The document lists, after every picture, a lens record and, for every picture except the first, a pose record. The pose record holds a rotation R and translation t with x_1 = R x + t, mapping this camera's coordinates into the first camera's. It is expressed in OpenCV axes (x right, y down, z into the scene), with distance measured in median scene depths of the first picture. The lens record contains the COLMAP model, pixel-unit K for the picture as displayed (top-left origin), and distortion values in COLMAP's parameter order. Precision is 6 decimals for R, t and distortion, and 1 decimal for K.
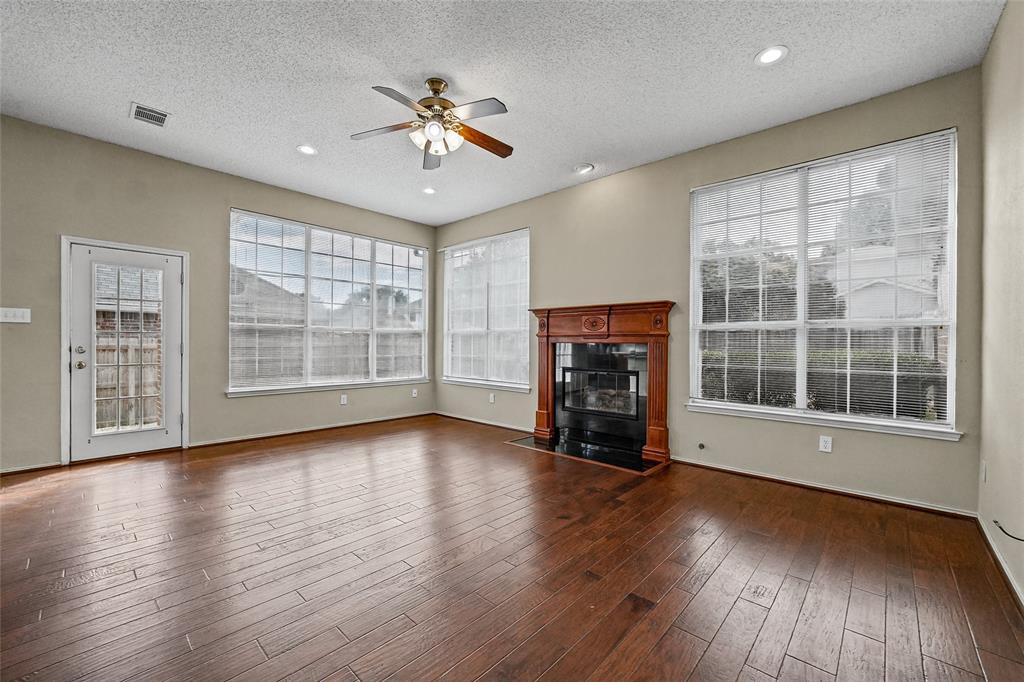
lens RADIAL K [[418.5, 0, 513.6], [0, 418.5, 344.1], [0, 0, 1]] dist [0.000013, 0.000088]
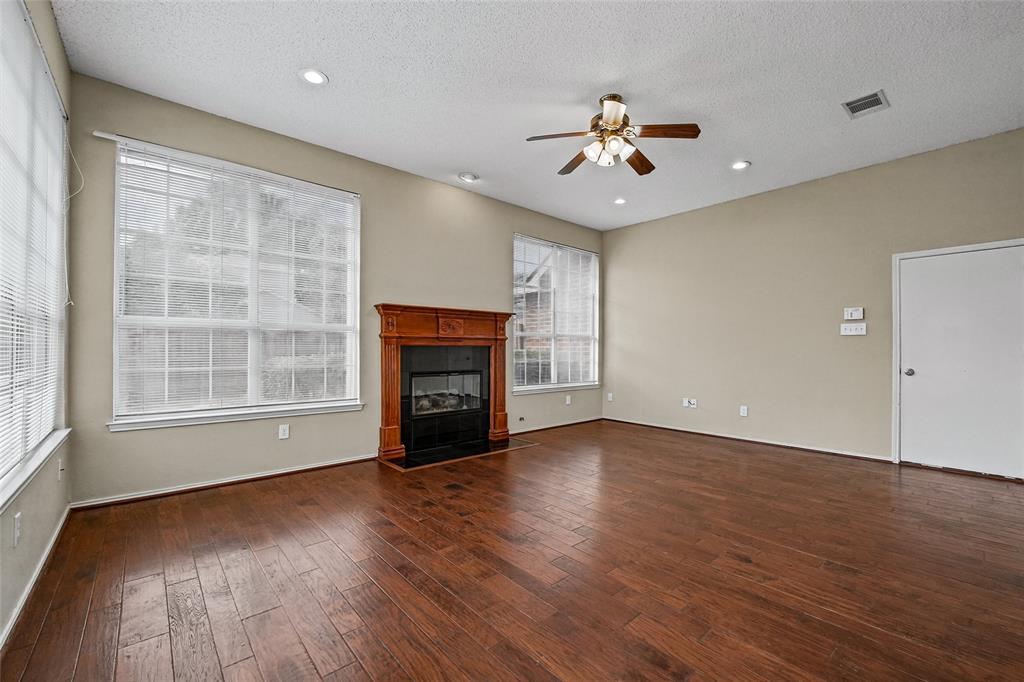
lens RADIAL K [[418.5, 0, 513.6], [0, 418.5, 344.1], [0, 0, 1]] dist [0.000013, 0.000088]
pose [[0.117636, -0.002131, 0.993054, -0.743152], [-0.003399, 0.999991, 0.002548, -0.008288], [-0.993051, -0.003675, 0.117628, 0.671837]]
